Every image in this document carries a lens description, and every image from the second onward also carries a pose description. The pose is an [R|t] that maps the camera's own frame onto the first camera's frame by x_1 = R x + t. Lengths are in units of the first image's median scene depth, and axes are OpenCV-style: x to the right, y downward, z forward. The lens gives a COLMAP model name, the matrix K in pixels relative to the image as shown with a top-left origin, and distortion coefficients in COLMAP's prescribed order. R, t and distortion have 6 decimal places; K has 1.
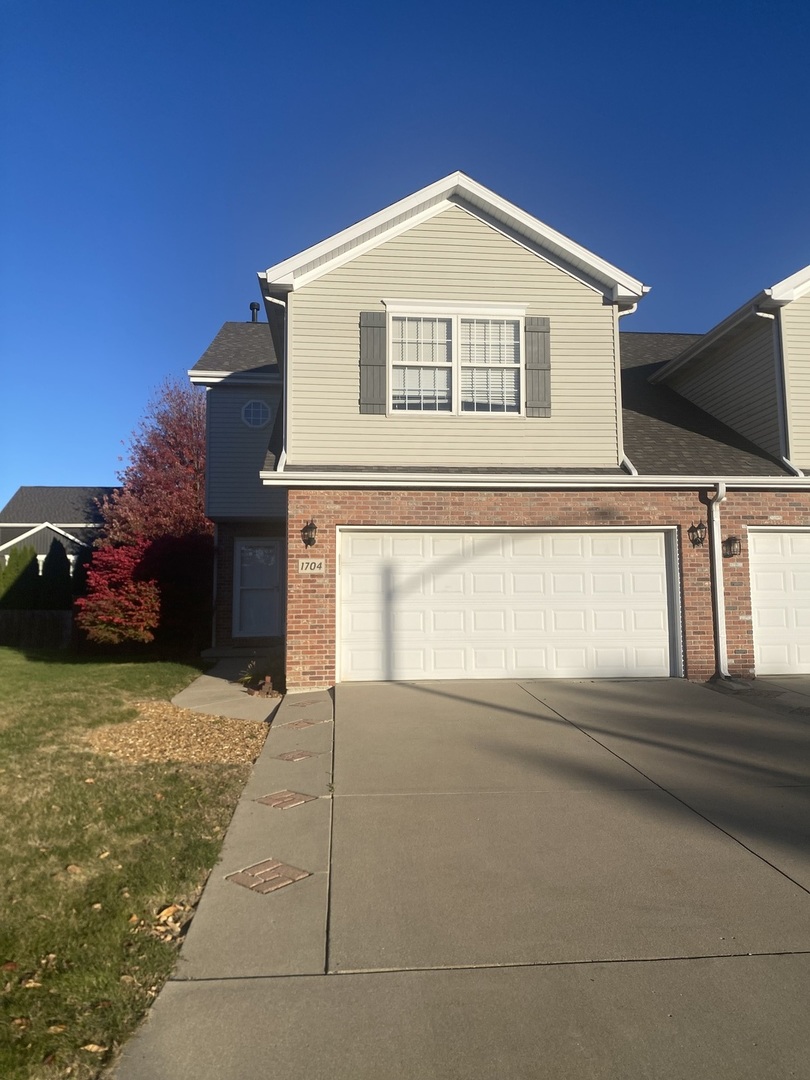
lens RADIAL K [[829.7, 0, 409.6], [0, 829.7, 536.3], [0, 0, 1]] dist [0.014172, 0.000607]
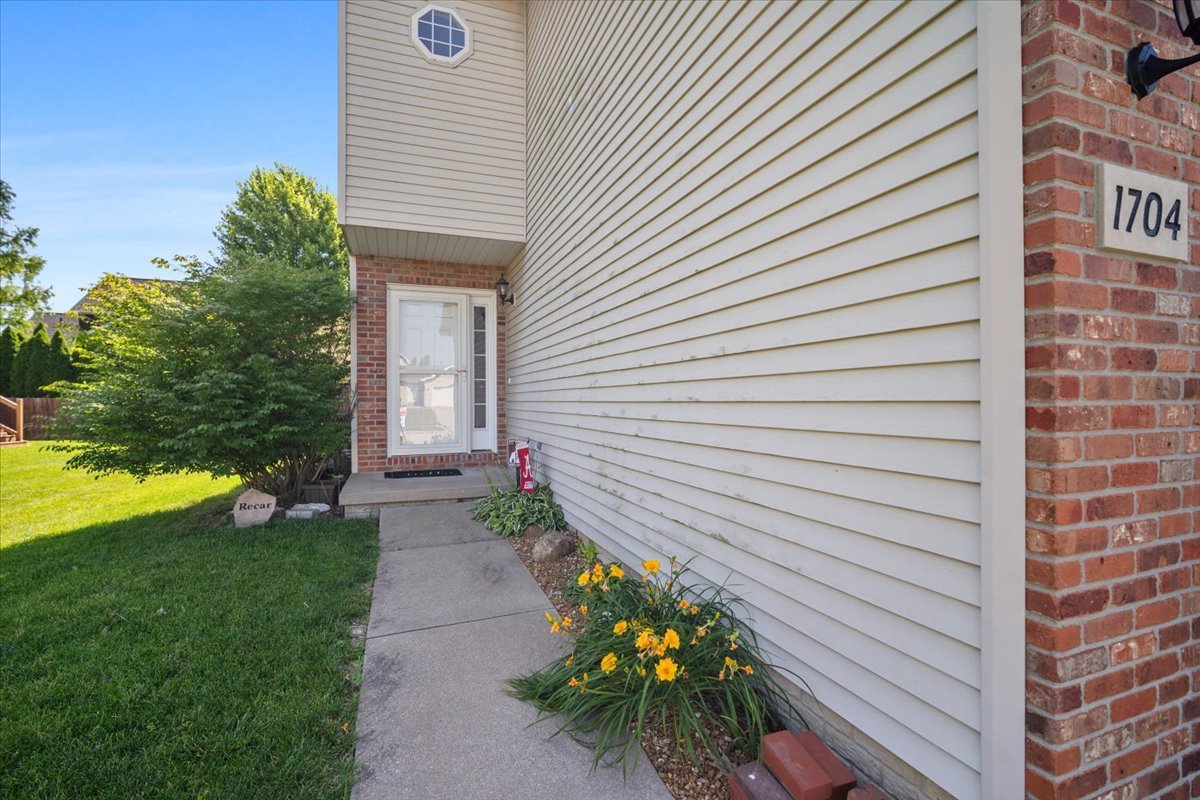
lens RADIAL K [[526.4, 0, 594.5], [0, 526.4, 402.1], [0, 0, 1]] dist [-0.014310, 0.004777]
pose [[0.963871, 0.000834, 0.266370, -0.256443], [-0.027470, 0.994975, 0.096286, 0.067306], [-0.264951, -0.100125, 0.959050, 0.912877]]
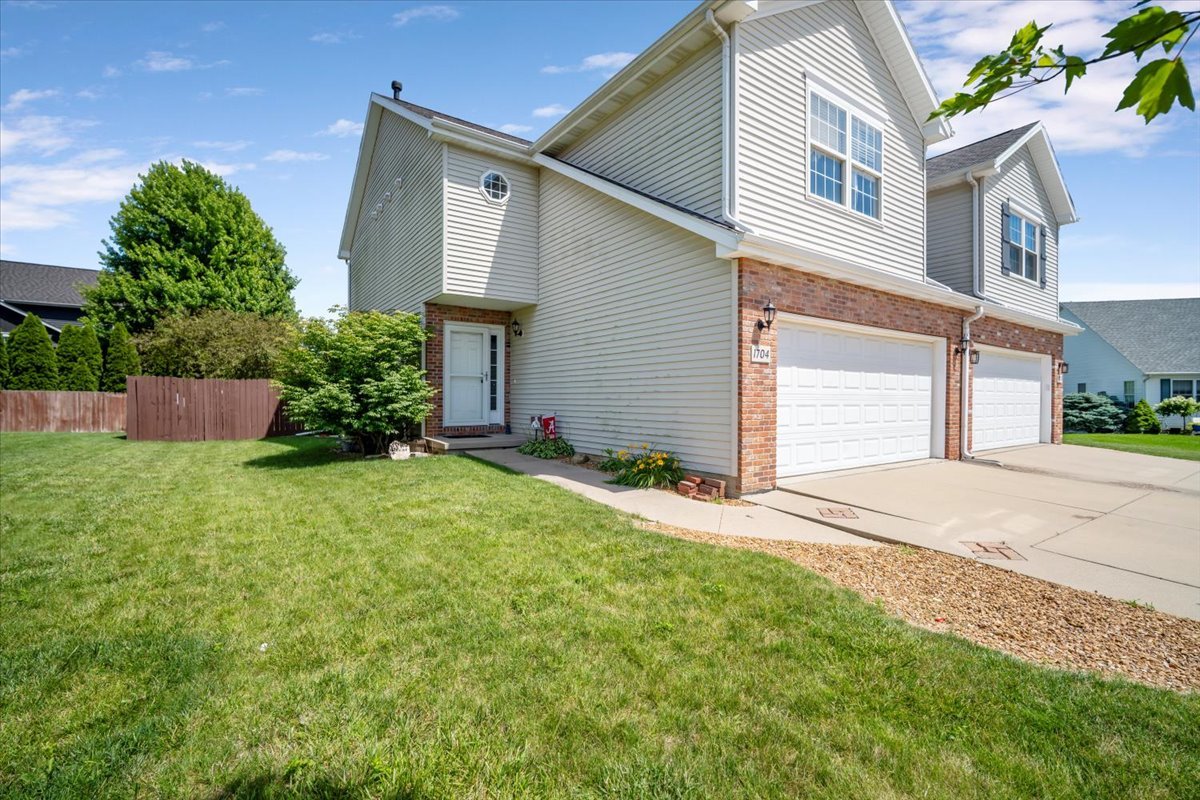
lens RADIAL K [[526.4, 0, 590.2], [0, 526.4, 402.7], [0, 0, 1]] dist [-0.014310, 0.004777]
pose [[0.870520, 0.006103, 0.492096, -0.542206], [-0.057482, 0.994340, 0.089352, 0.047406], [-0.488765, -0.106069, 0.865943, 0.596801]]
